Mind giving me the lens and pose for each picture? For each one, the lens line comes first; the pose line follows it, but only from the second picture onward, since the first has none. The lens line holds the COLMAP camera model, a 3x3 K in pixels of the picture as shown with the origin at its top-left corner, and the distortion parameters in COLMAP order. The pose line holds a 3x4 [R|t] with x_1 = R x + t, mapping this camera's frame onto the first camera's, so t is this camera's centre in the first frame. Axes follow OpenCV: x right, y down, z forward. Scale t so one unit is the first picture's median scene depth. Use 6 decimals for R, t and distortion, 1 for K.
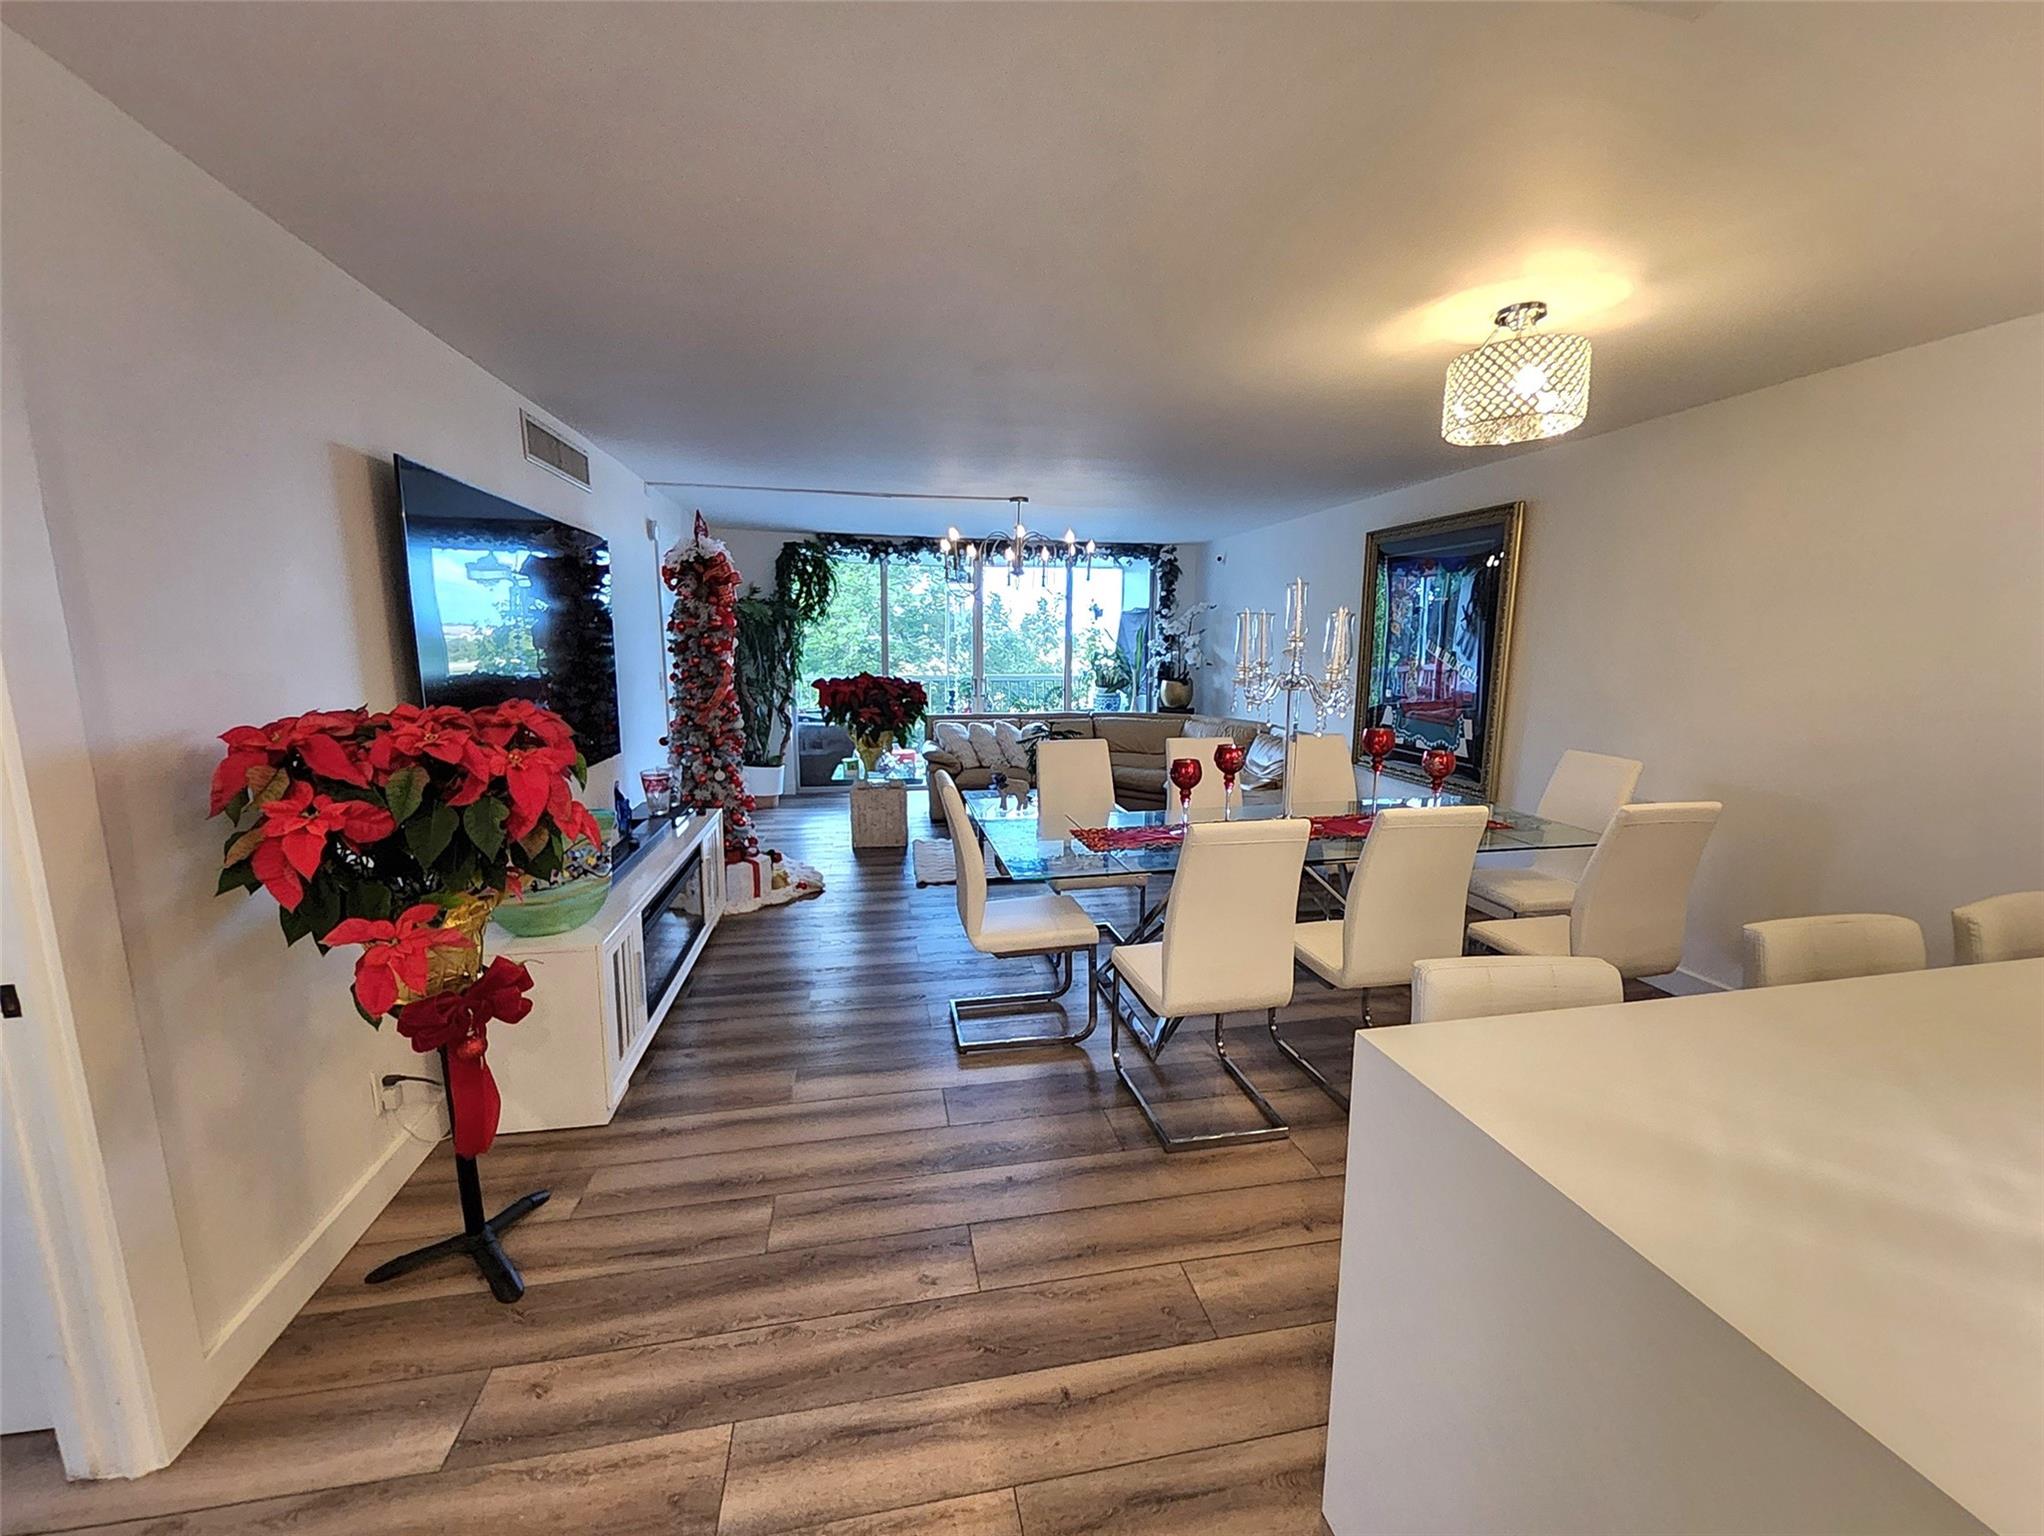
lens RADIAL K [[803.0, 0, 1022.2], [0, 803.0, 770.8], [0, 0, 1]] dist [0.003172, -0.002528]
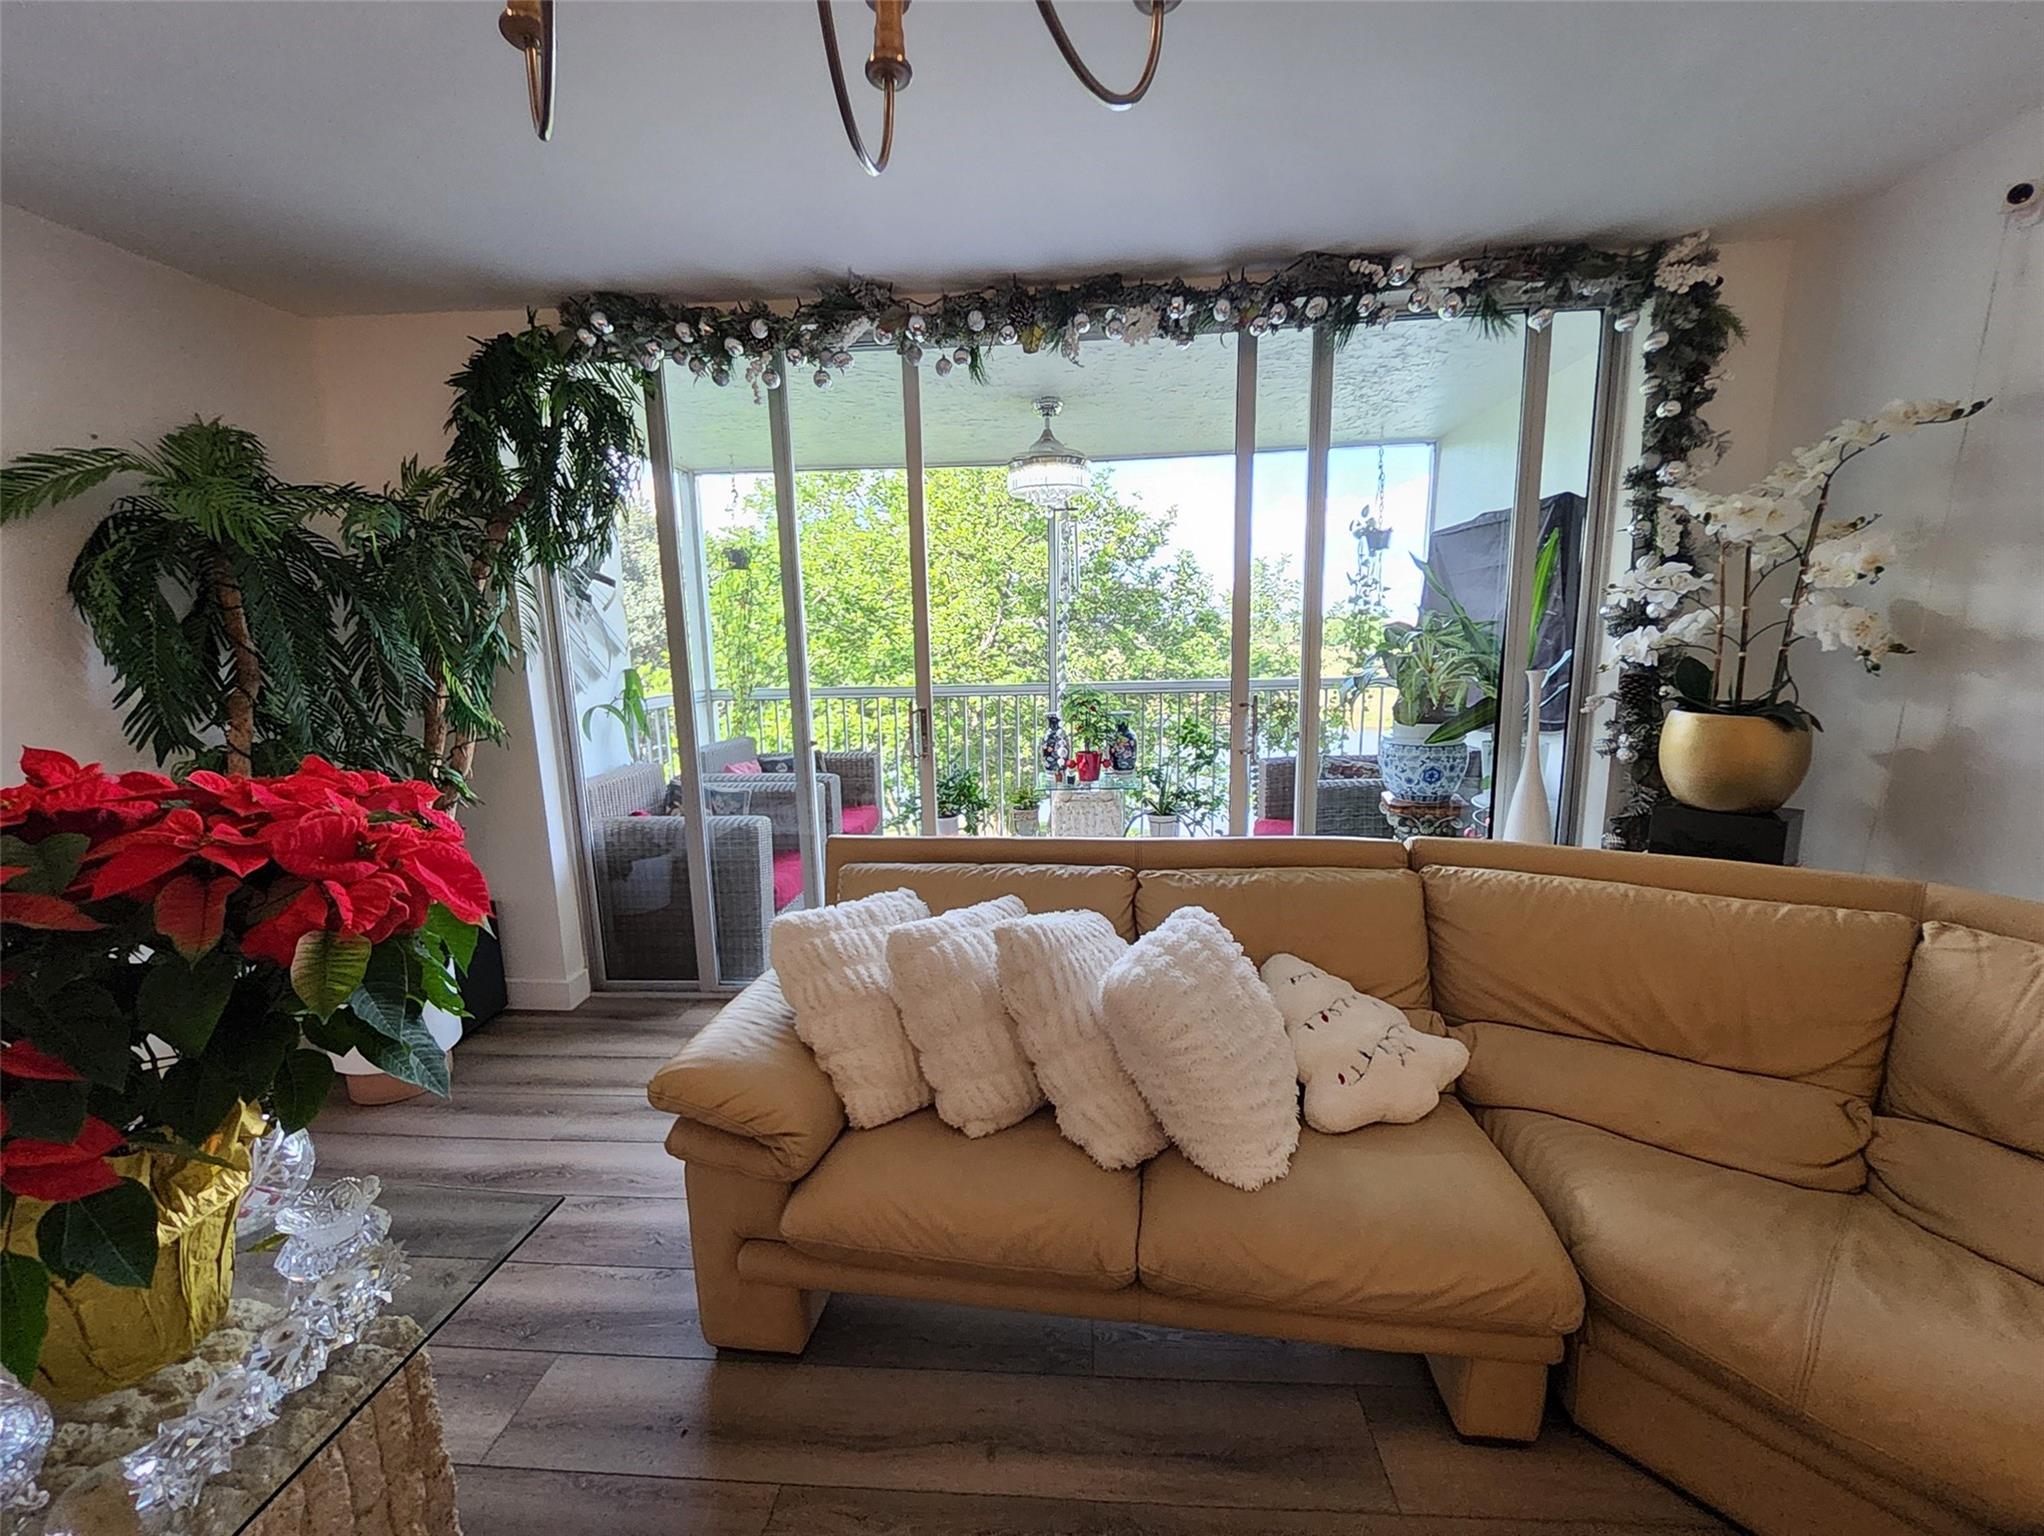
lens RADIAL K [[803.0, 0, 1026.7], [0, 803.0, 773.0], [0, 0, 1]] dist [0.003172, -0.002528]
pose [[0.966438, 0.011841, -0.256626, 0.028233], [-0.008229, 0.999851, 0.015141, -0.091781], [0.256767, -0.012521, 0.966392, 0.663376]]
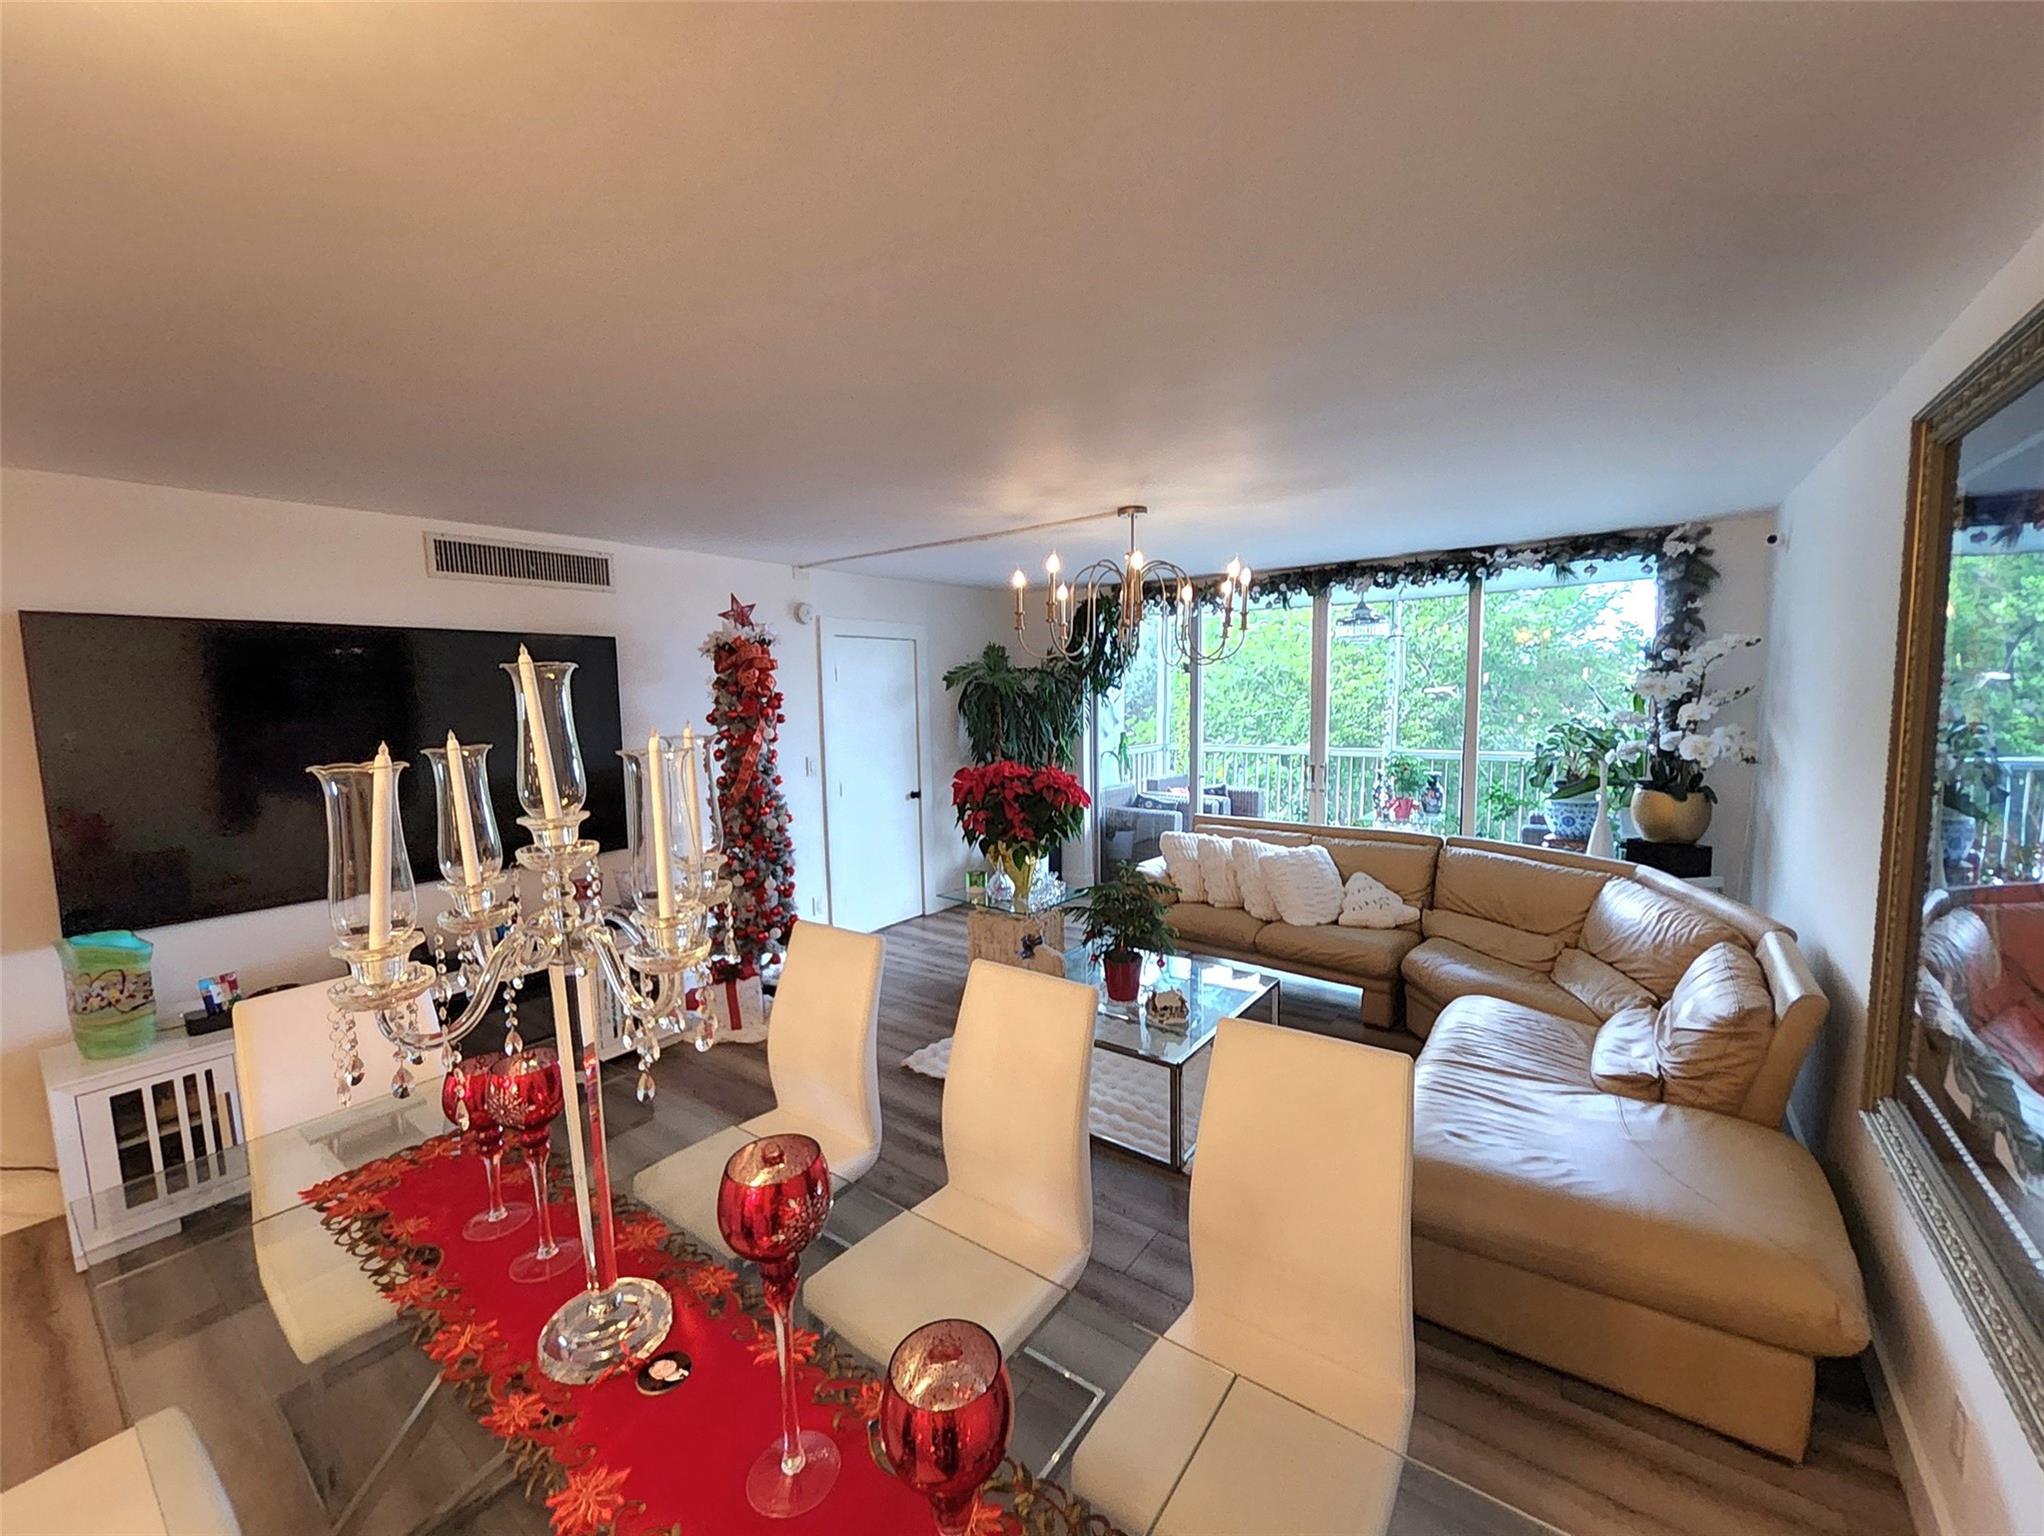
lens RADIAL K [[803.0, 0, 1022.3], [0, 803.0, 776.9], [0, 0, 1]] dist [0.003172, -0.002528]
pose [[0.671323, 0.057340, -0.738943, 0.289832], [-0.093581, 0.995581, -0.007763, -0.076680], [0.735233, 0.074363, 0.673723, 0.353969]]
